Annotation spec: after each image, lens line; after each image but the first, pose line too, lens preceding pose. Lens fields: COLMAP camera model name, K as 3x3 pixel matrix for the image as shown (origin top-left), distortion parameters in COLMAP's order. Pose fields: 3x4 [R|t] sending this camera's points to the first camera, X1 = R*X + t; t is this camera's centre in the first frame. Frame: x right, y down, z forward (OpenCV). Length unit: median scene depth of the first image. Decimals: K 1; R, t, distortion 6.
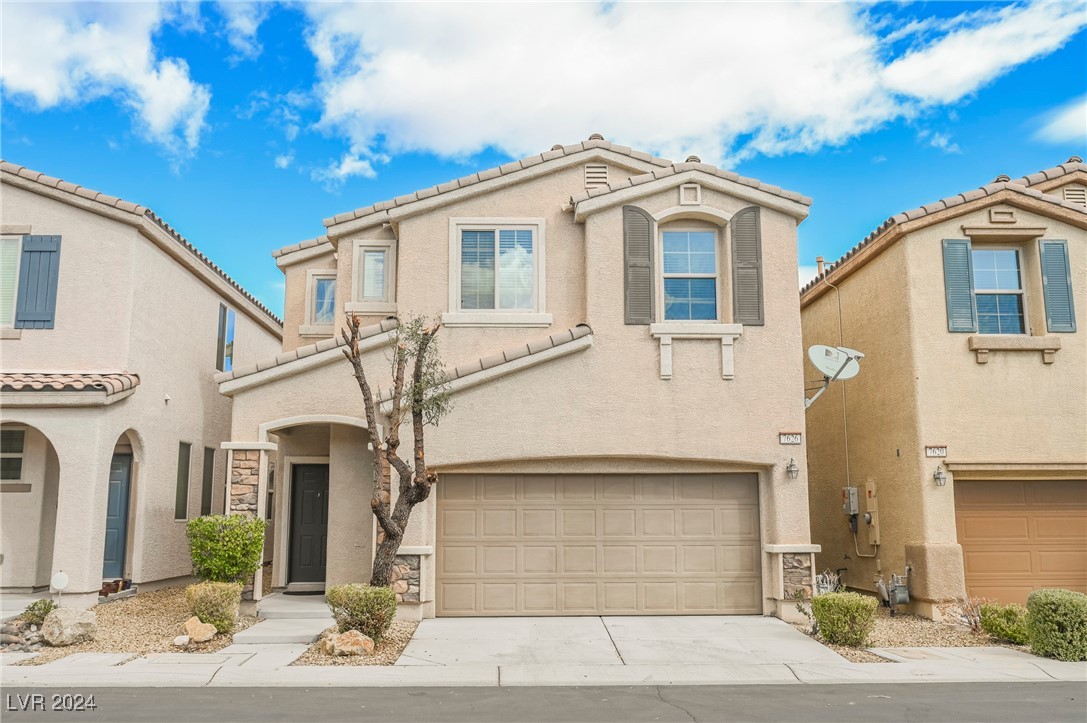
lens RADIAL K [[950.0, 0, 566.0], [0, 950.0, 358.9], [0, 0, 1]] dist [0.001761, -0.005255]
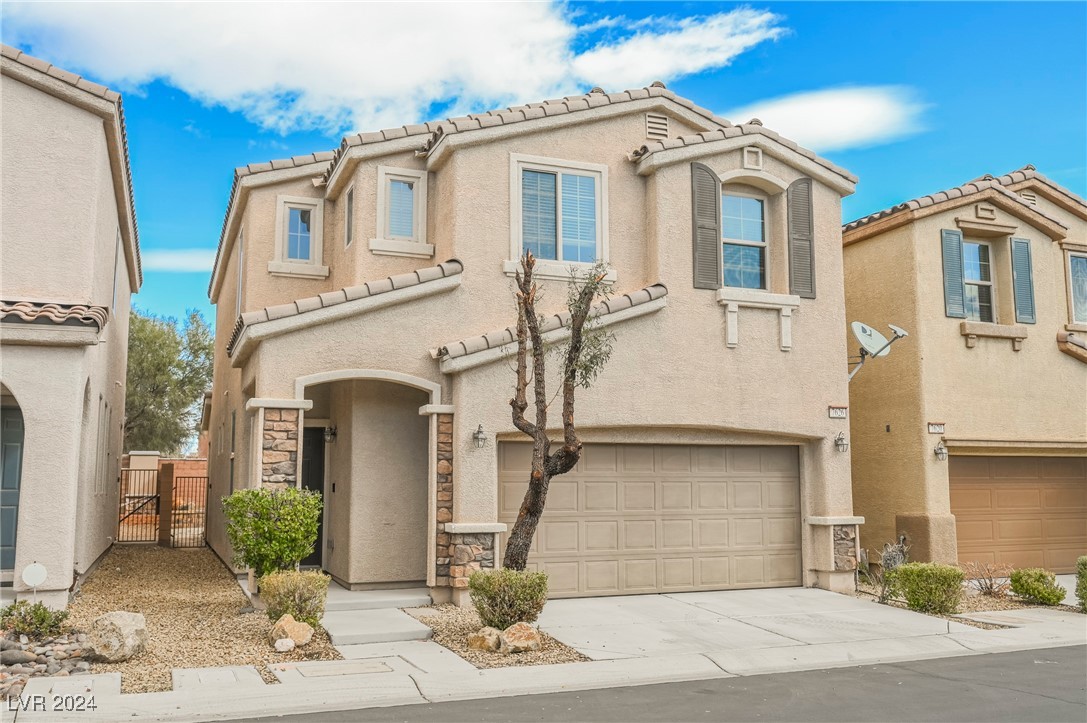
lens RADIAL K [[950.0, 0, 542.3], [0, 950.0, 365.3], [0, 0, 1]] dist [0.001761, -0.005255]
pose [[0.939616, 0.043734, 0.339425, -0.405335], [-0.057396, 0.997891, 0.030312, 0.021058], [-0.337383, -0.047964, 0.940145, 0.157596]]
